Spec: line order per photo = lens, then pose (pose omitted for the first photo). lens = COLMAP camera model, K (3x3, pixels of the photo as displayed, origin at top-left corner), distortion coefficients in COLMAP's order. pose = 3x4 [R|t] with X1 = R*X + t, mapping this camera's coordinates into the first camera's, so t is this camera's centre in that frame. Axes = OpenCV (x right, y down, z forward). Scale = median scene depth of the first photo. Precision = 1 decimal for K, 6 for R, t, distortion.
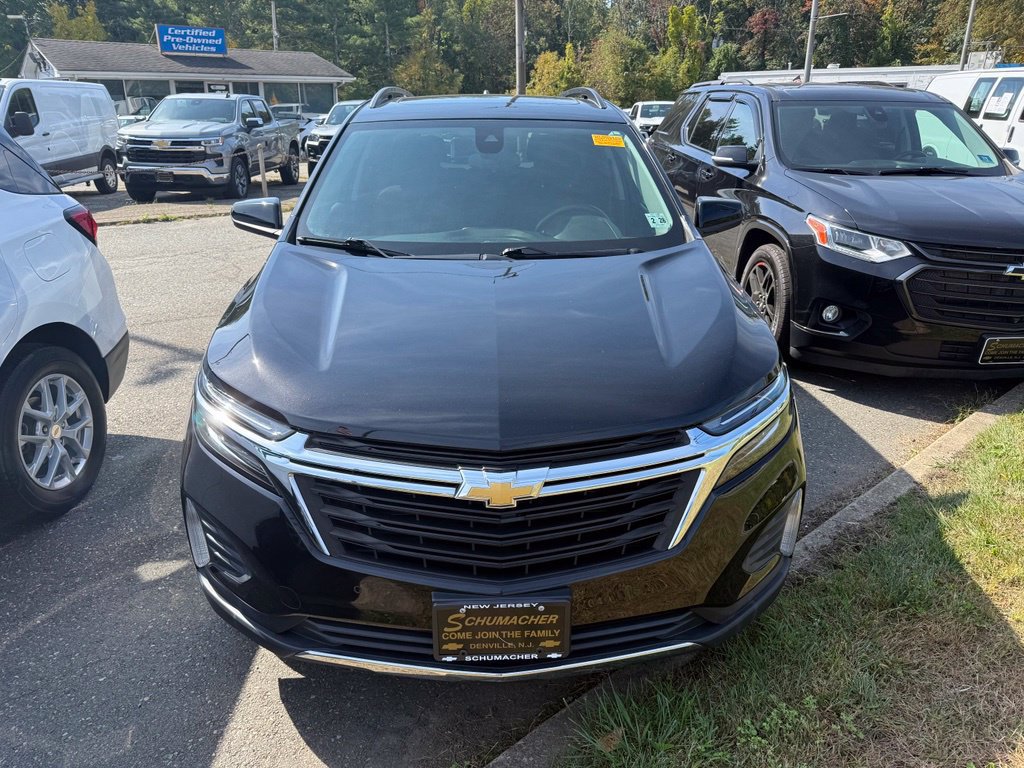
lens RADIAL K [[730.0, 0, 507.9], [0, 730.0, 387.8], [0, 0, 1]] dist [0.004479, -0.007343]
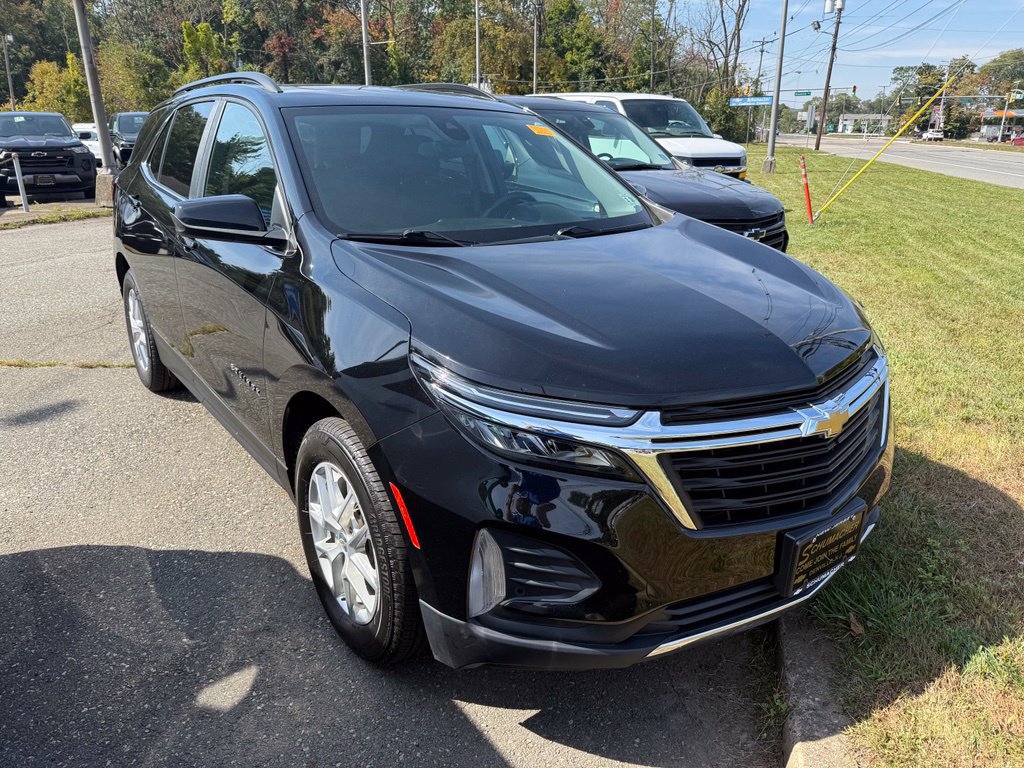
lens RADIAL K [[729.6, 0, 512.0], [0, 729.6, 384.0], [0, 0, 1]] dist [0.005128, -0.007060]
pose [[0.820762, -0.178761, 0.542581, -0.602673], [0.195386, 0.980343, 0.027427, -0.022162], [-0.536818, 0.083502, 0.839556, 0.197343]]
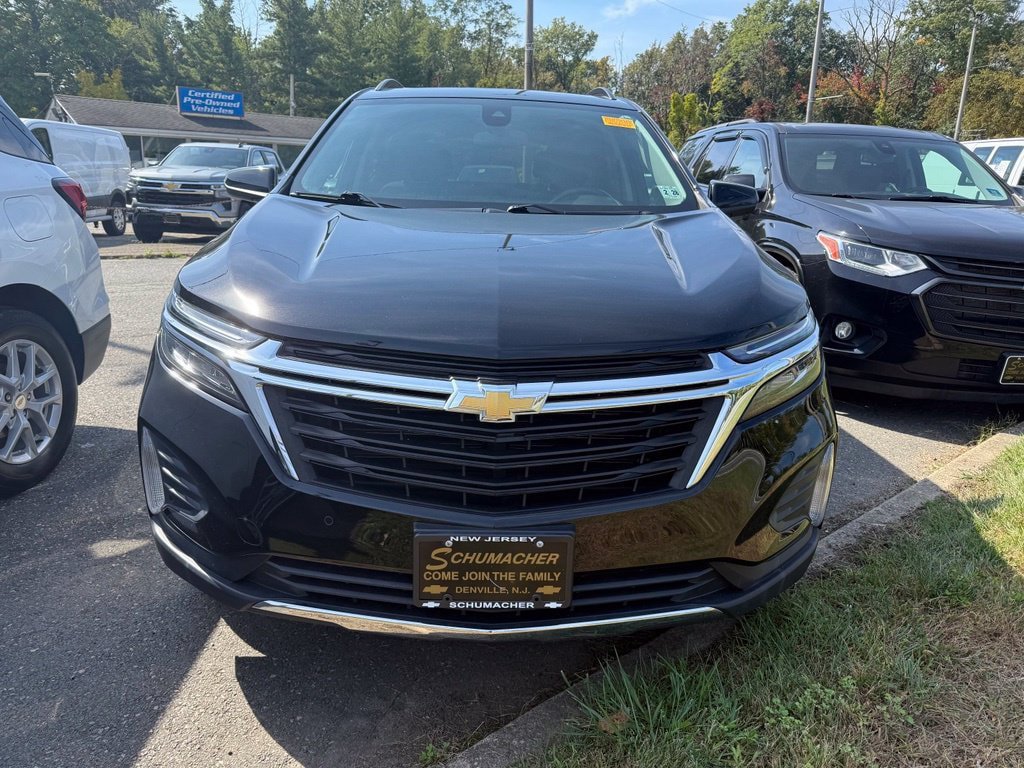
lens RADIAL K [[730.4, 0, 508.7], [0, 730.4, 385.4], [0, 0, 1]] dist [0.001699, -0.005687]
pose [[0.999453, 0.032973, 0.002373, 0.000393], [-0.032570, 0.994443, -0.100107, 0.126588], [-0.005660, 0.099975, 0.994974, 0.078410]]
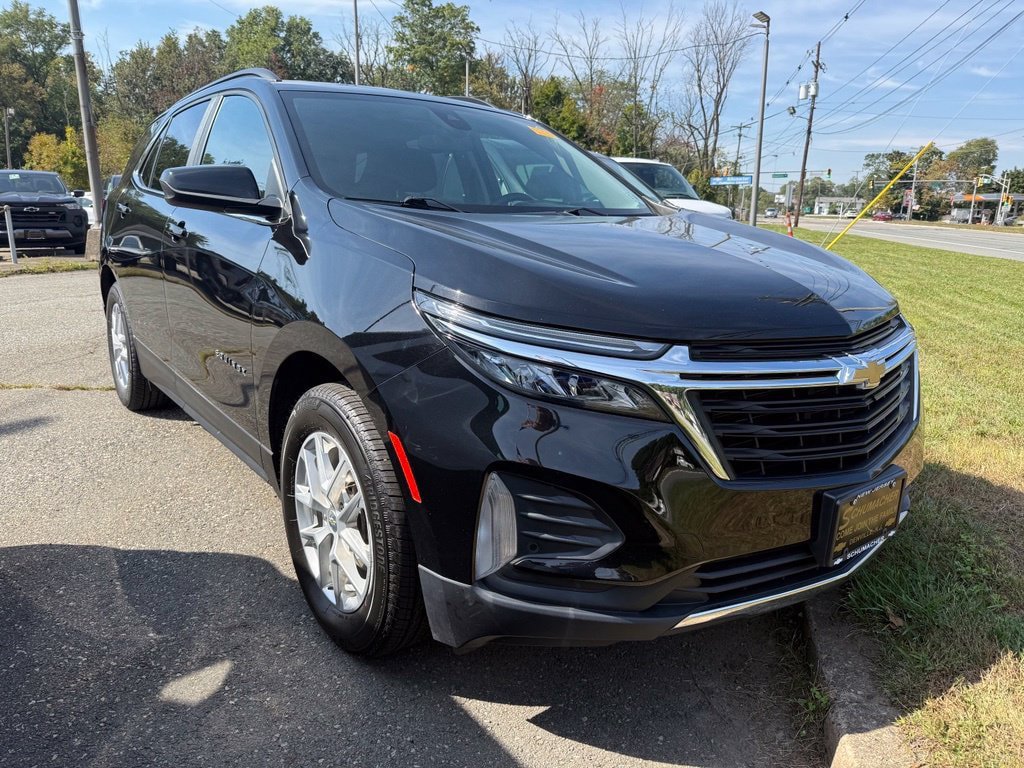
lens RADIAL K [[730.0, 0, 507.9], [0, 730.0, 387.8], [0, 0, 1]] dist [0.004479, -0.007343]
pose [[0.813485, -0.118742, 0.569335, -0.607775], [0.187362, 0.980252, -0.063265, 0.081817], [-0.550579, 0.158136, 0.819668, 0.267995]]
